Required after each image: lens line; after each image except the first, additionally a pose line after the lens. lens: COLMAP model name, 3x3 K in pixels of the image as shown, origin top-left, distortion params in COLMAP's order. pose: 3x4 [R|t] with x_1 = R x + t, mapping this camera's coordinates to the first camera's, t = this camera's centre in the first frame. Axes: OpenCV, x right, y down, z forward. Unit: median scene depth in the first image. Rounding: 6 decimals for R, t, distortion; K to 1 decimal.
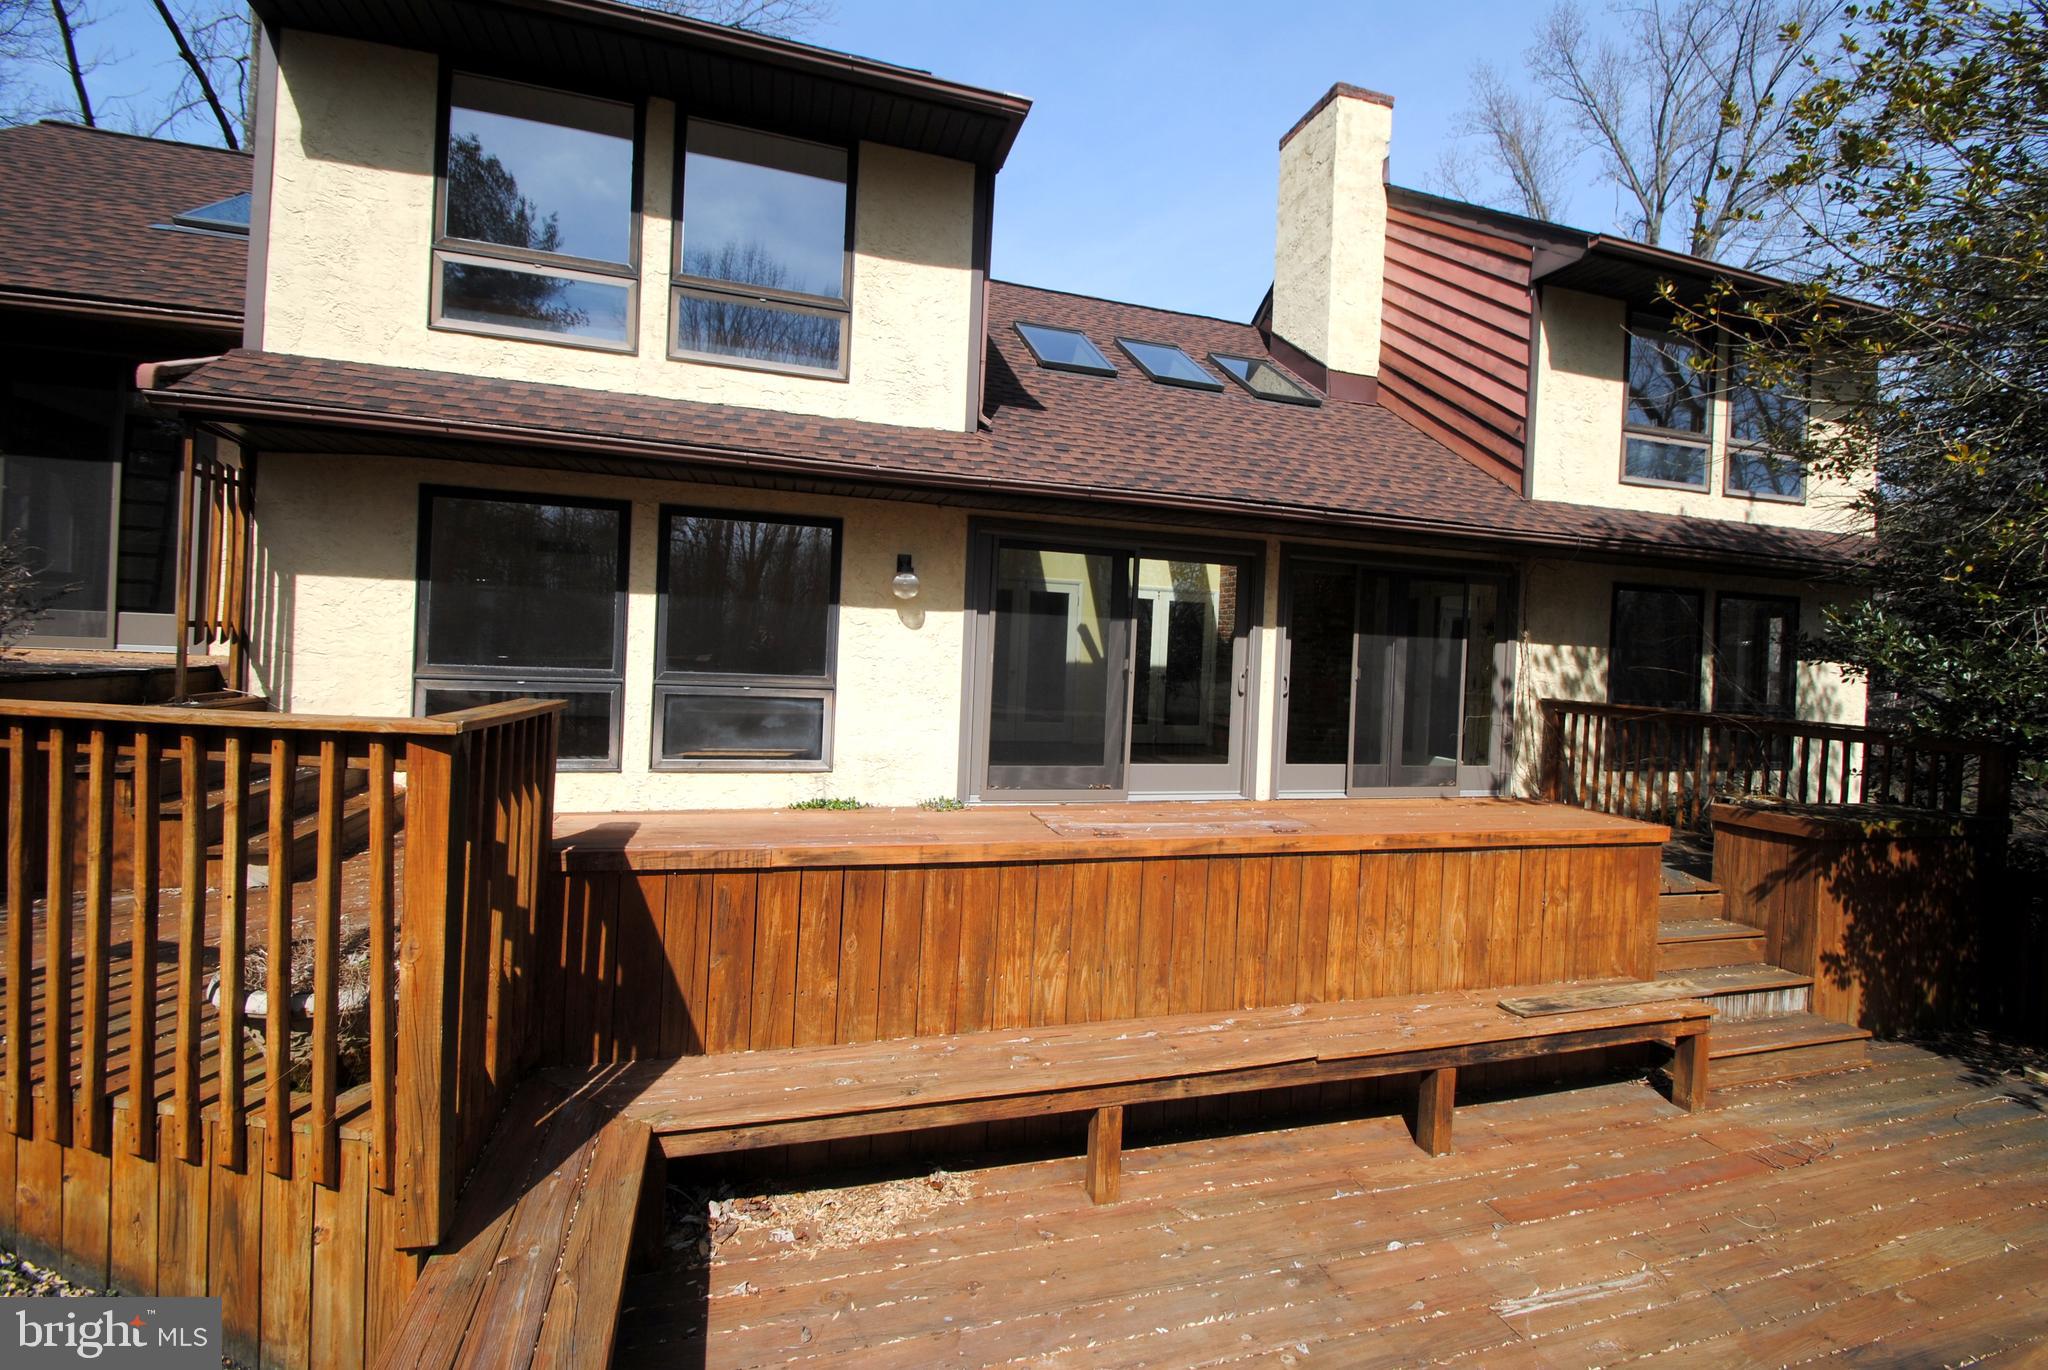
lens RADIAL K [[919.0, 0, 1040.1], [0, 919.0, 666.9], [0, 0, 1]] dist [-0.004213, -0.001481]
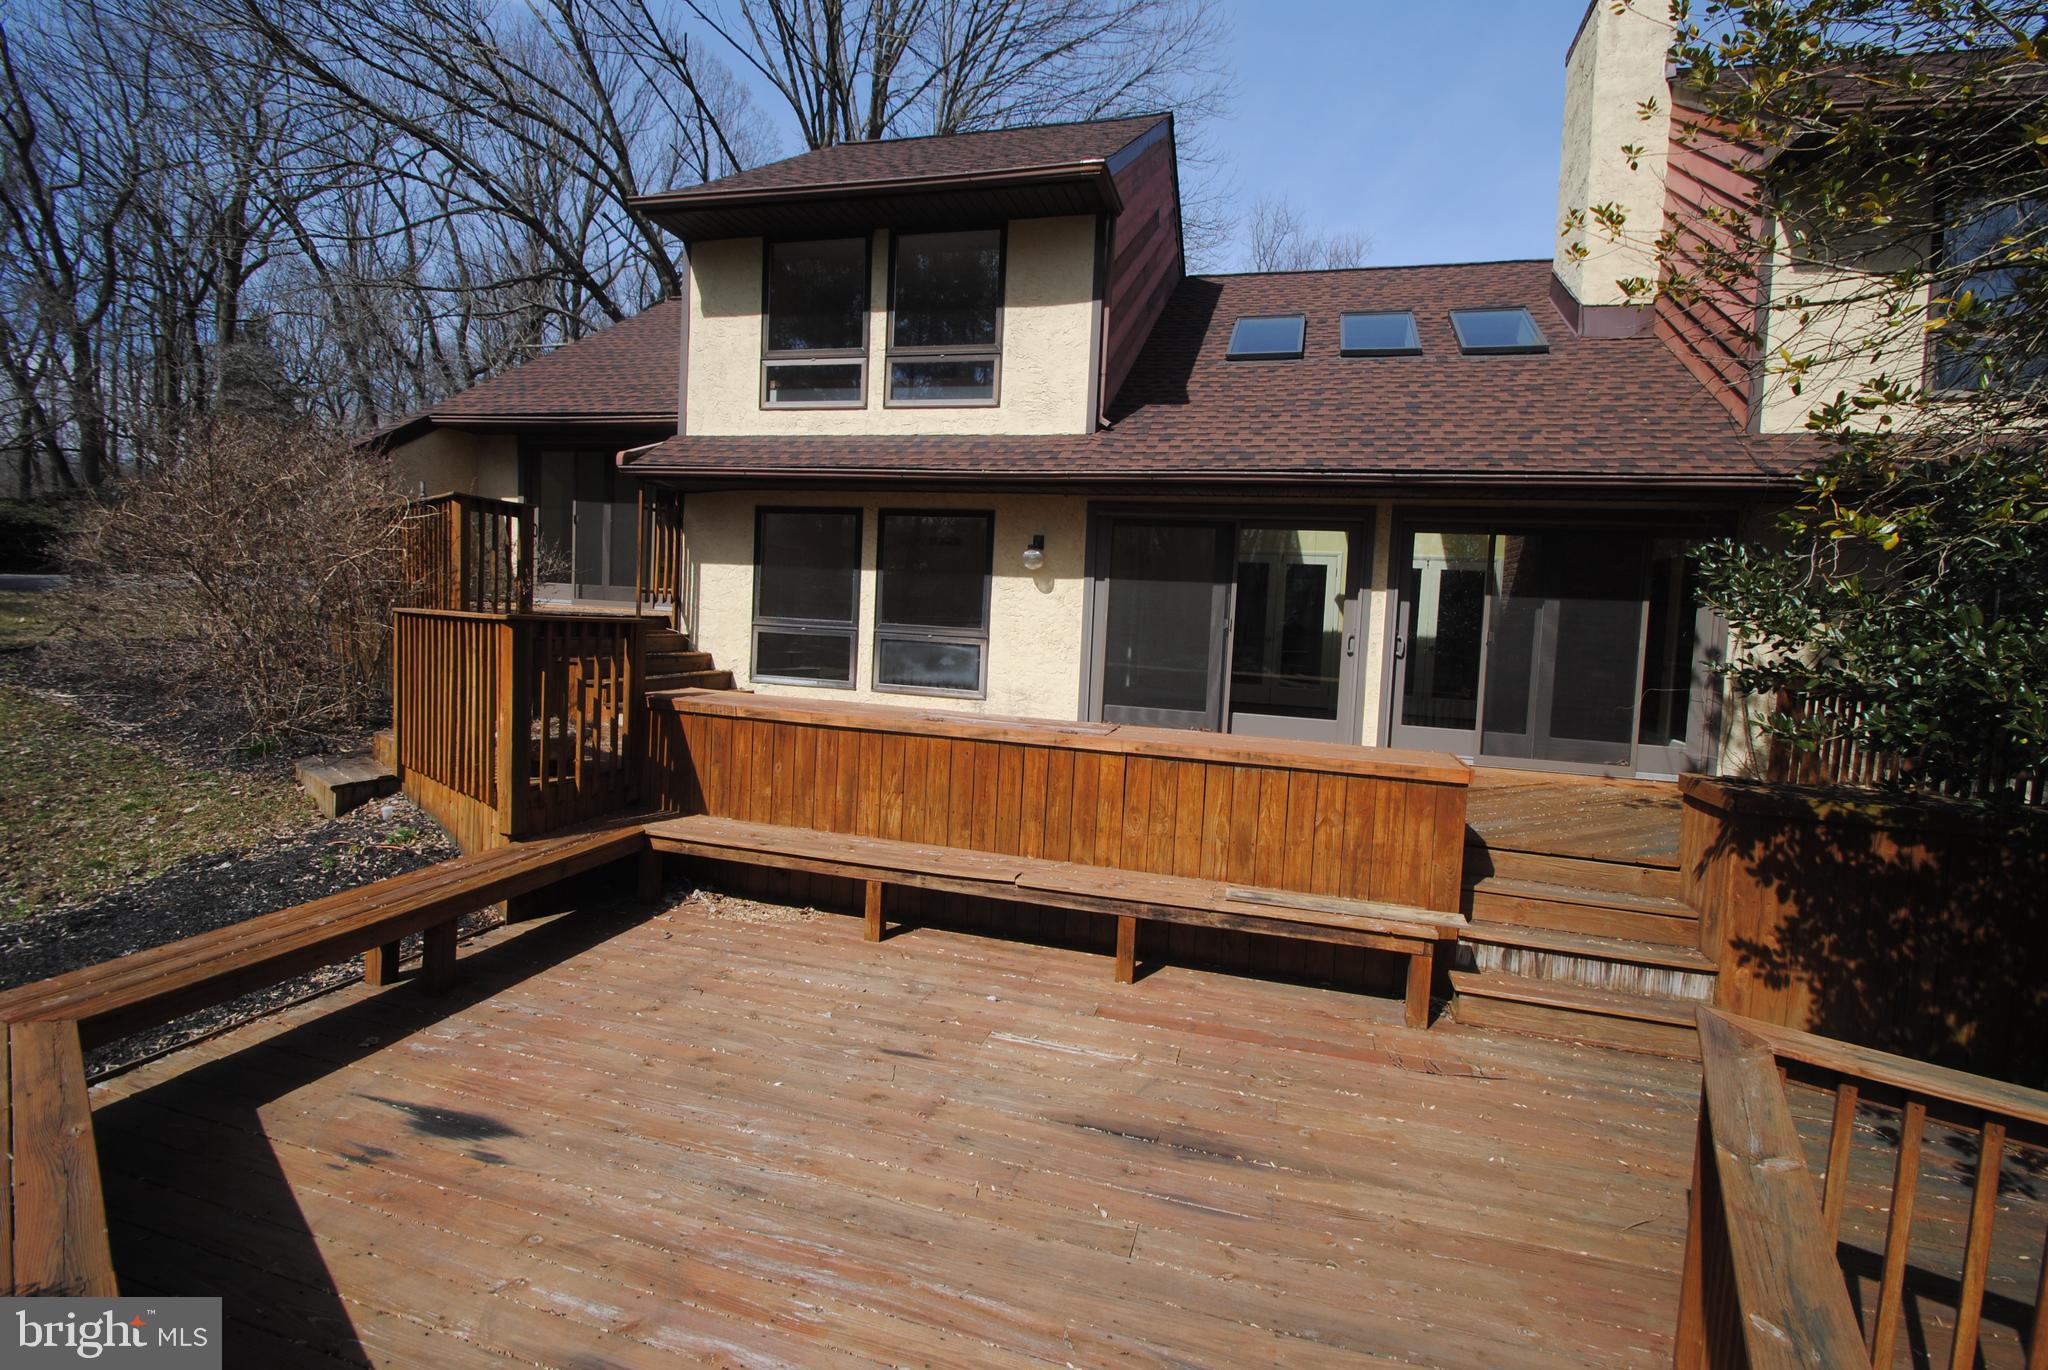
lens RADIAL K [[919.0, 0, 1044.8], [0, 919.0, 679.6], [0, 0, 1]] dist [-0.004213, -0.001481]
pose [[0.835433, 0.039585, -0.548165, 0.681256], [-0.023418, 0.999061, 0.036455, 0.038926], [0.549093, -0.017619, 0.835576, -0.090764]]
